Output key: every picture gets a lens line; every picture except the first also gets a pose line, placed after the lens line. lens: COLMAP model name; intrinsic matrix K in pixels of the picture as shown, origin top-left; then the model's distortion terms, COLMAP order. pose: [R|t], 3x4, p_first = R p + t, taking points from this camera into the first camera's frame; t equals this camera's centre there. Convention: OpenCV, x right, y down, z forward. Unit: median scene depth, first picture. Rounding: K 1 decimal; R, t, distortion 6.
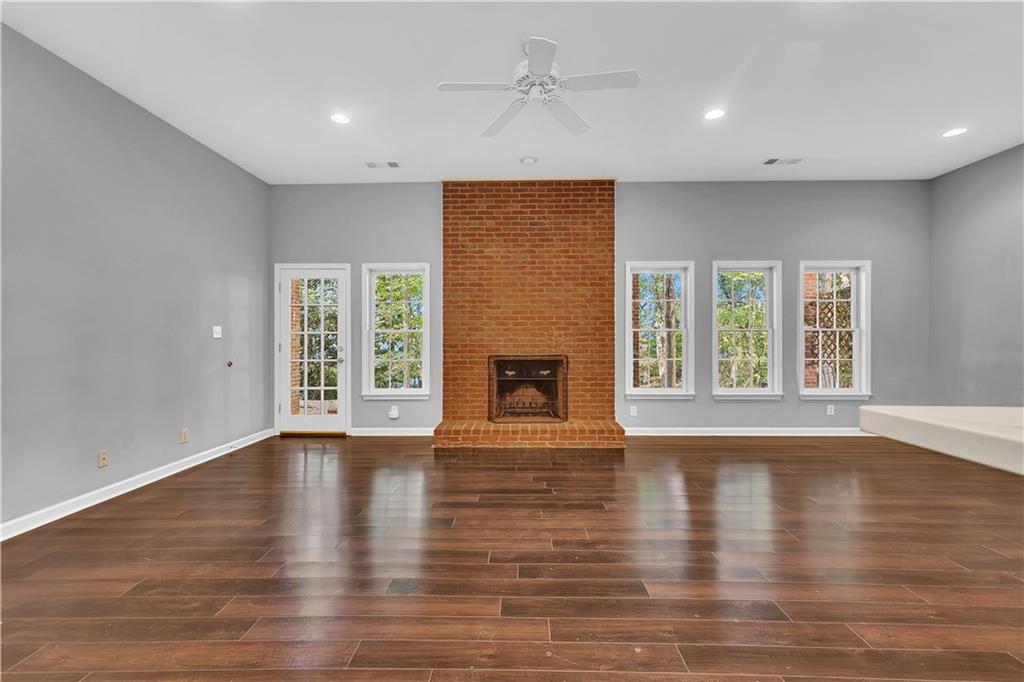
lens RADIAL K [[435.8, 0, 514.4], [0, 435.8, 339.9], [0, 0, 1]] dist [0.012155, 0.001092]
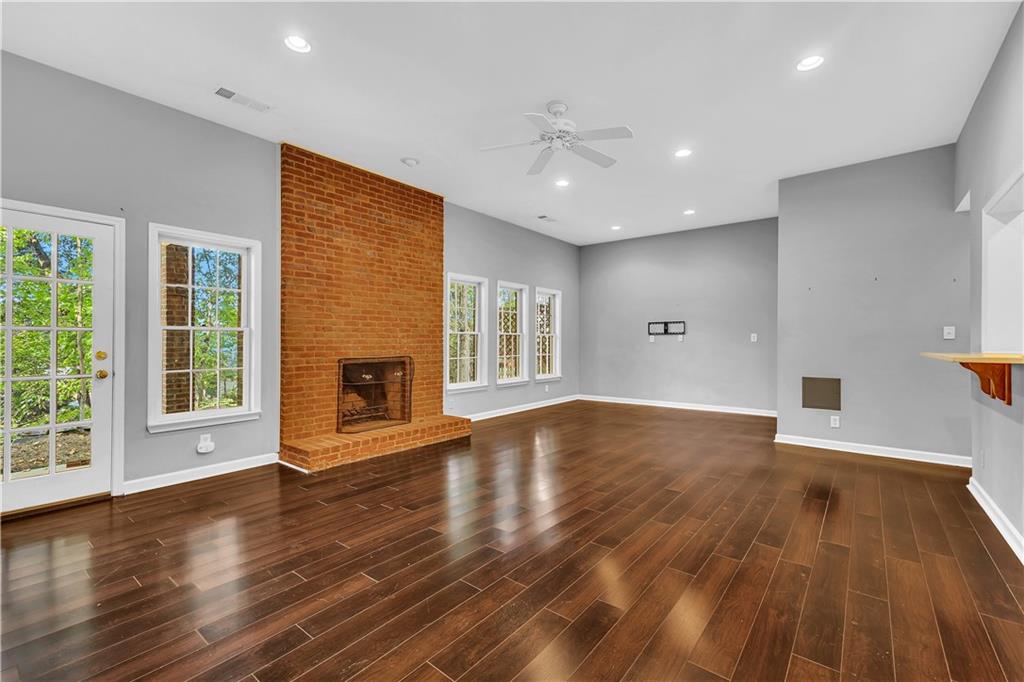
lens RADIAL K [[435.8, 0, 515.1], [0, 435.8, 340.4], [0, 0, 1]] dist [0.012155, 0.001092]
pose [[0.617410, 0.002422, 0.786638, -0.531585], [0.000062, 0.999995, -0.003127, 0.000876], [-0.786642, 0.001979, 0.617407, 0.171647]]
